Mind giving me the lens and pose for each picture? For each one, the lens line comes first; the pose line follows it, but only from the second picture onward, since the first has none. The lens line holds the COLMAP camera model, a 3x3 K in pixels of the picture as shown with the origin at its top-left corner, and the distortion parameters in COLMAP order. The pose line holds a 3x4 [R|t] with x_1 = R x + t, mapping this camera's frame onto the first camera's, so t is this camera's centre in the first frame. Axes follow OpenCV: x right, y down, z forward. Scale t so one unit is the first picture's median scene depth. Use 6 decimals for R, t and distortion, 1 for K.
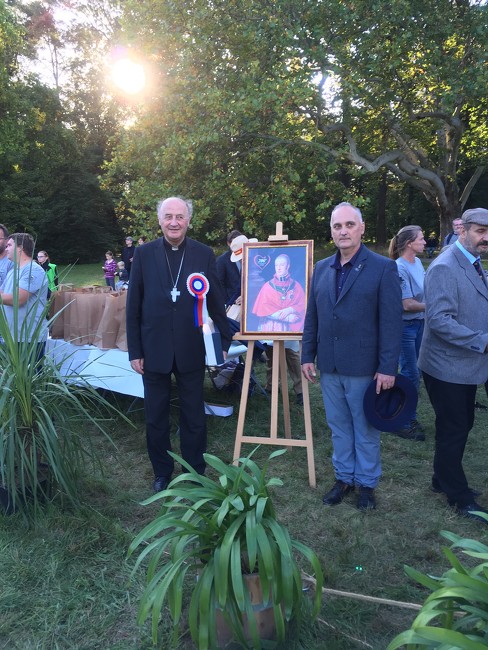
lens RADIAL K [[549.4, 0, 244.0], [0, 549.4, 325.0], [0, 0, 1]] dist [0.073688, -0.067039]
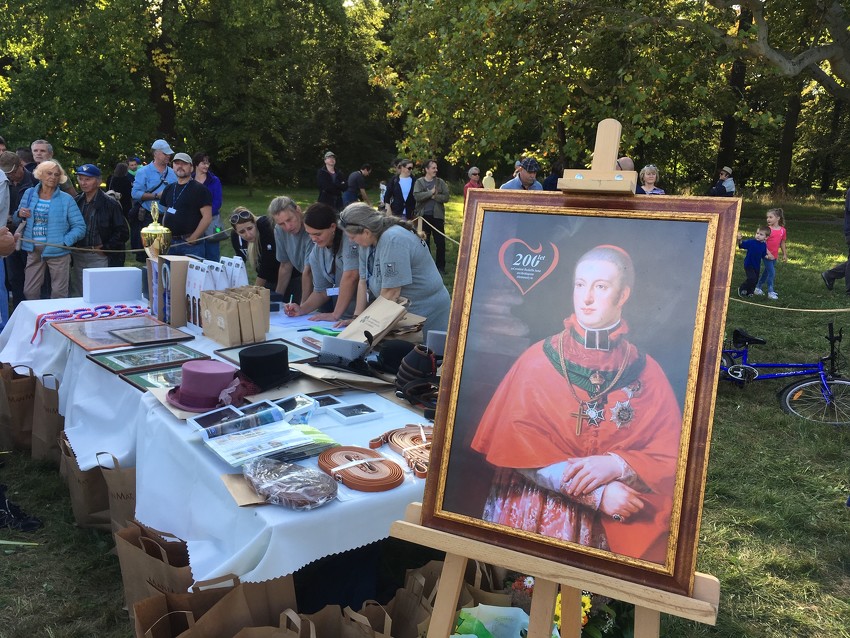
lens RADIAL K [[718.5, 0, 425.0], [0, 718.5, 319.0], [0, 0, 1]] dist [0.073688, -0.067039]
pose [[0.977964, 0.106259, -0.179707, 0.050633], [-0.096224, 0.993320, 0.063692, -0.107143], [0.185274, -0.044997, 0.981656, 0.645364]]
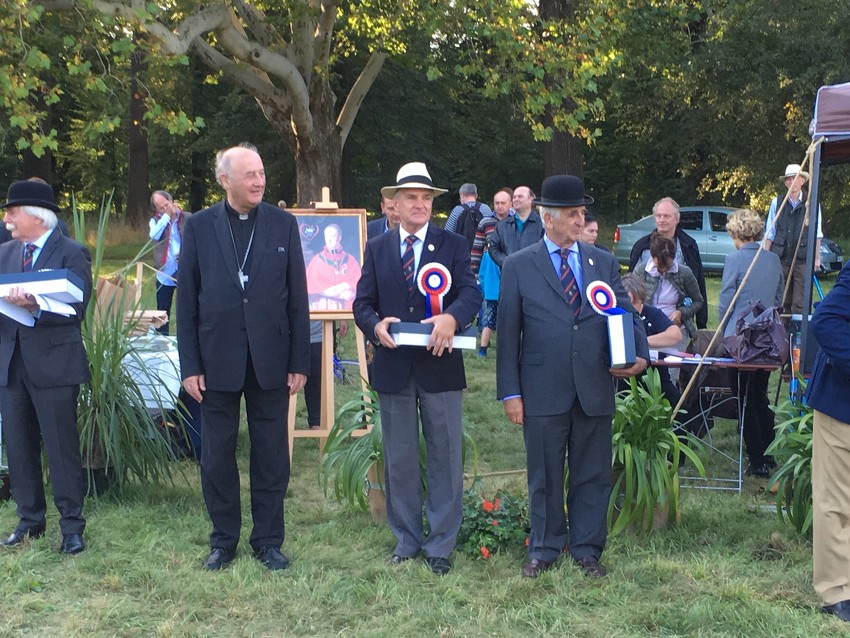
lens RADIAL K [[1627.6, 0, 425.0], [0, 1627.6, 319.0], [0, 0, 1]] dist [0.004334, 0.009267]
pose [[0.899538, 0.014087, 0.436615, -0.938321], [0.021389, 0.996861, -0.076230, 0.226542], [-0.436318, 0.077910, 0.896413, -1.401282]]
